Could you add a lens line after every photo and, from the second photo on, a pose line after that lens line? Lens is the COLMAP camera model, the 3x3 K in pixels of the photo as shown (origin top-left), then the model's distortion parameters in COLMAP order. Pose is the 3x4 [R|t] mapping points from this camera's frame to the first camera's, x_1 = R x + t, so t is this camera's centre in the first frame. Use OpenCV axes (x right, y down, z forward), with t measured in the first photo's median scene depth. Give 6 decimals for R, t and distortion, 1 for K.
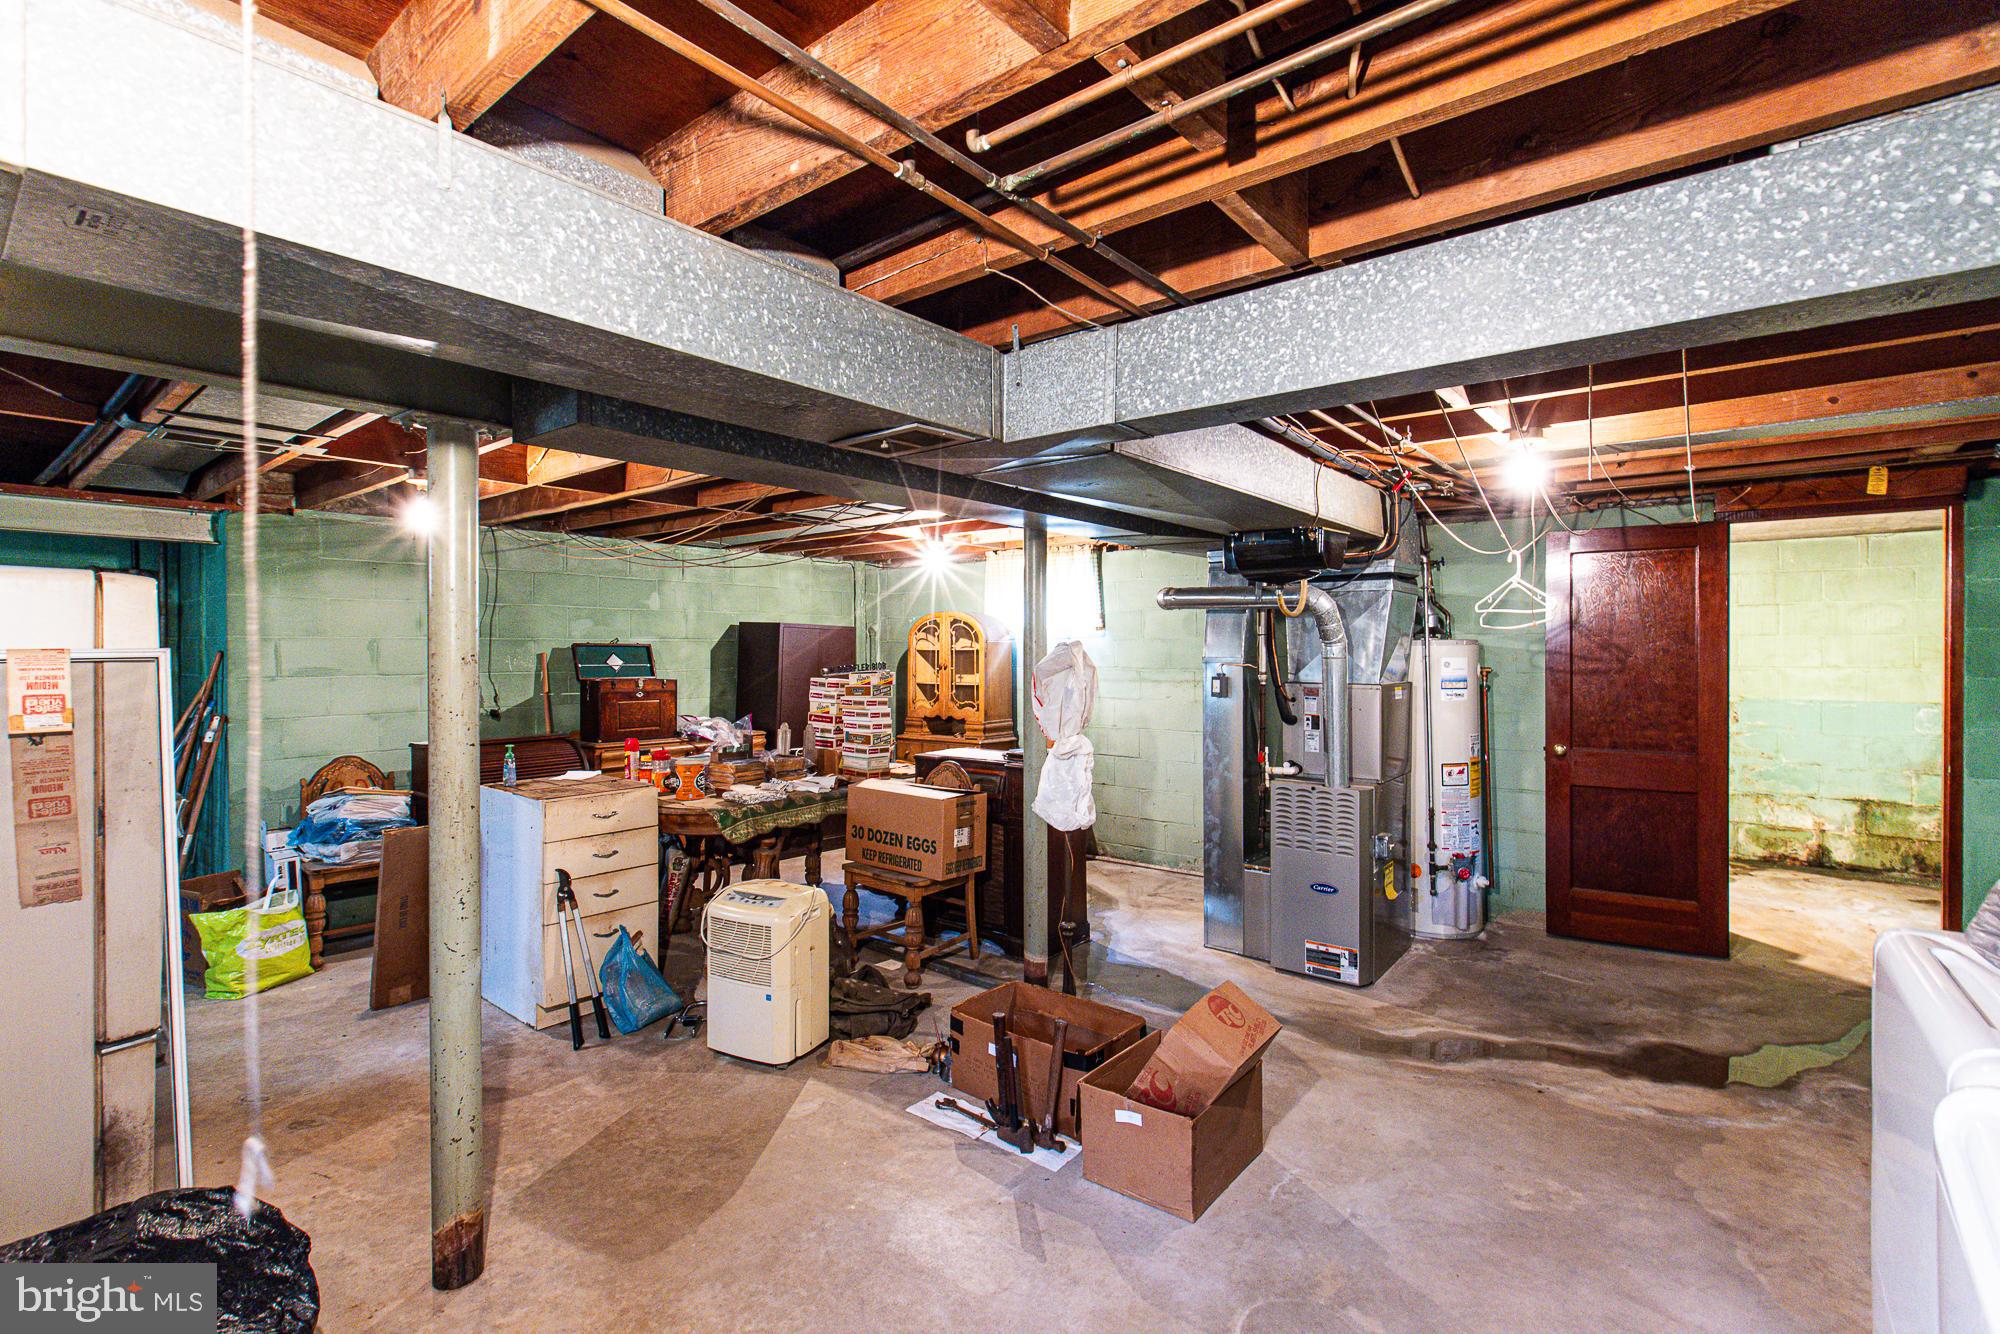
lens RADIAL K [[898.7, 0, 1006.0], [0, 898.7, 649.6], [0, 0, 1]] dist [-0.014448, 0.000170]
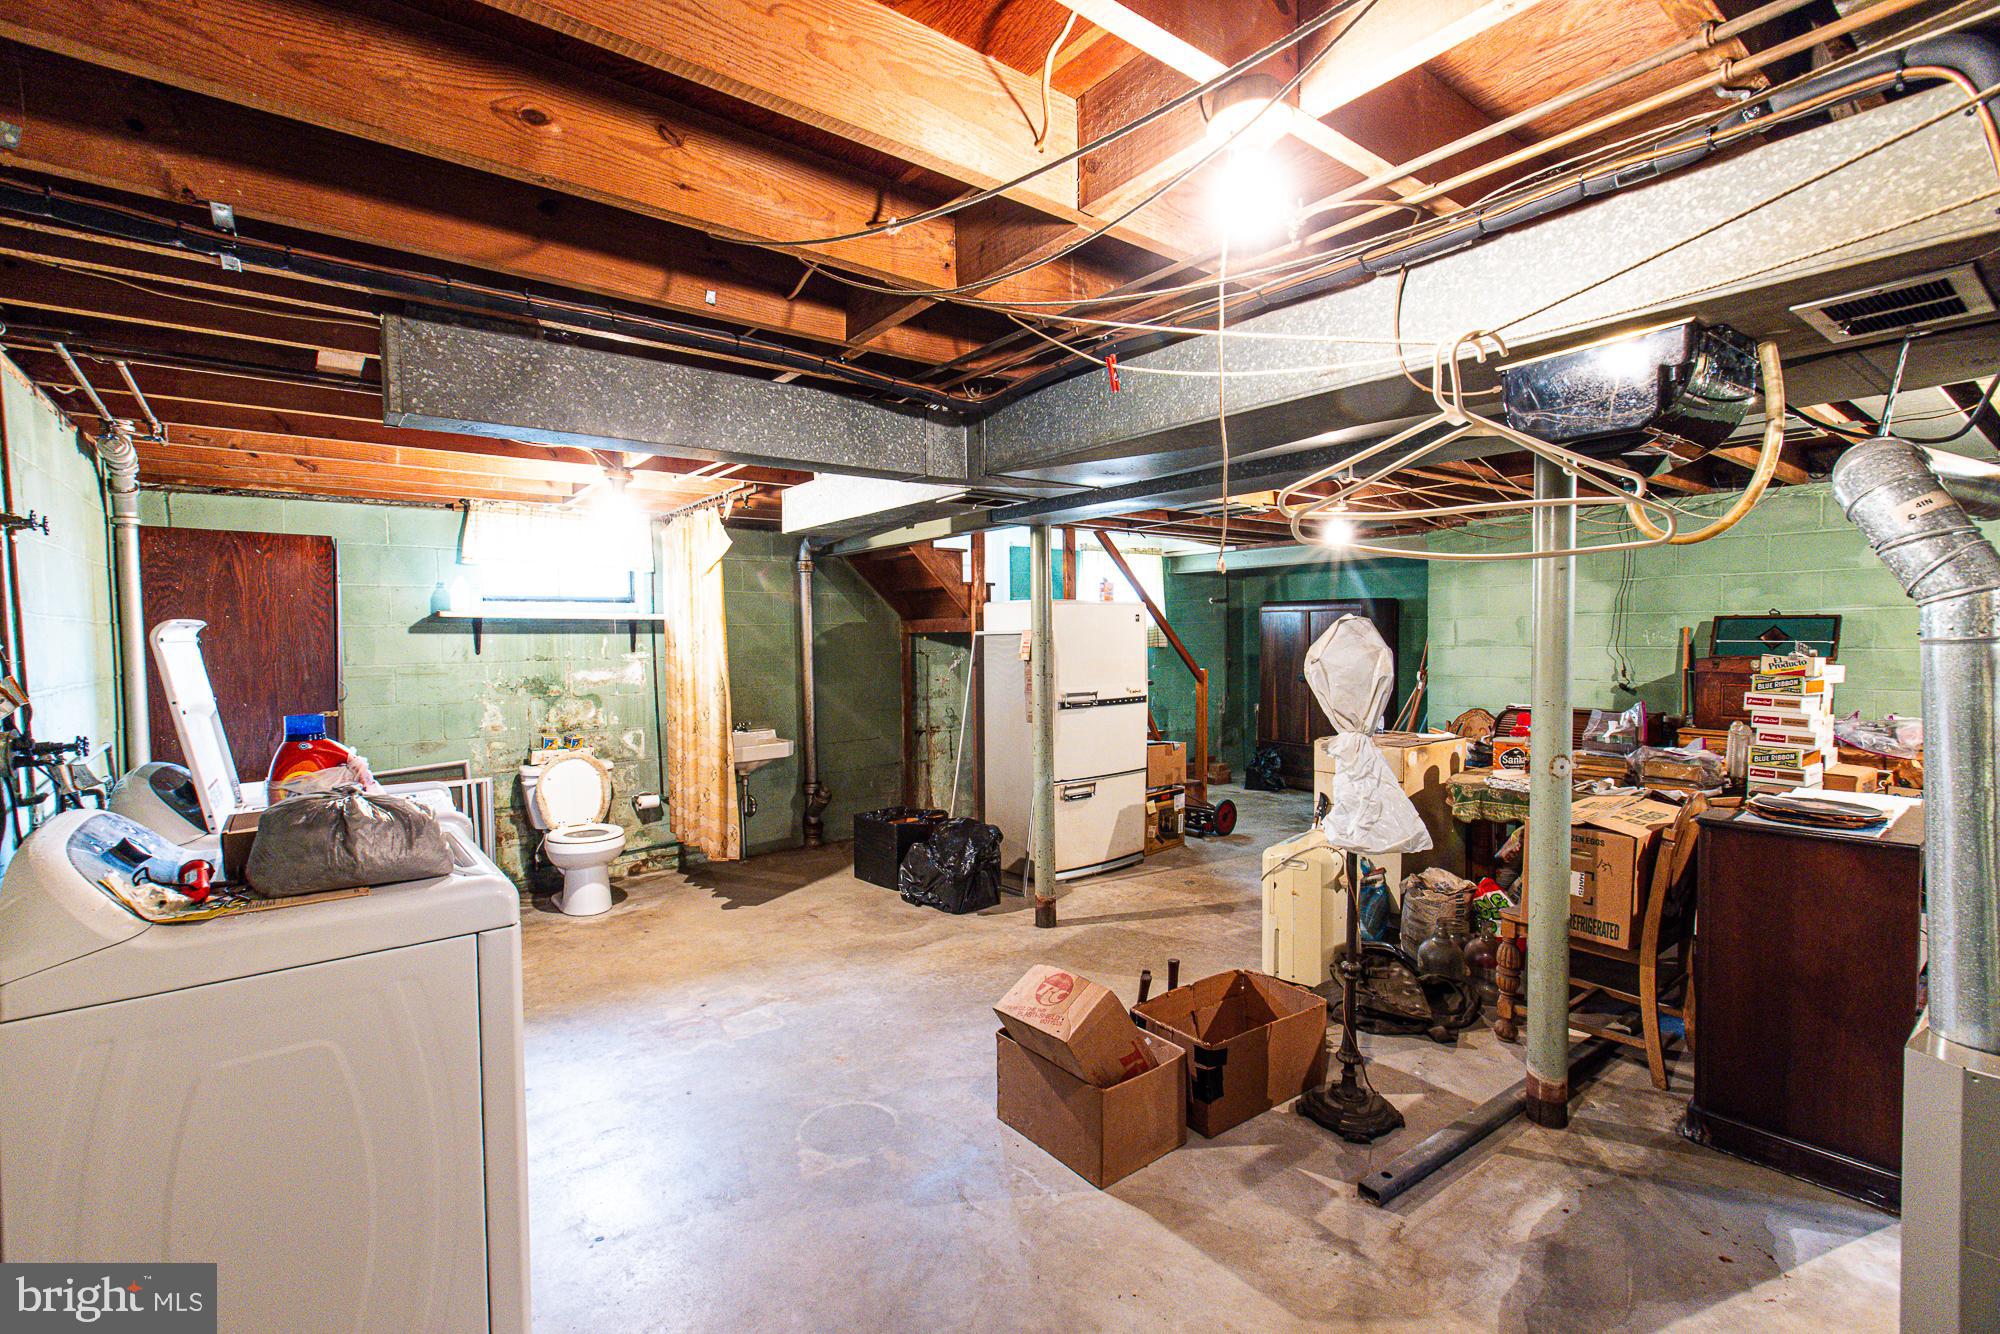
lens RADIAL K [[898.7, 0, 1006.0], [0, 898.7, 649.6], [0, 0, 1]] dist [-0.014448, 0.000170]
pose [[-0.236180, 0.020071, -0.971502, 0.966025], [0.009037, 0.999789, 0.018459, 0.006448], [0.971667, -0.004420, -0.236312, 0.934617]]
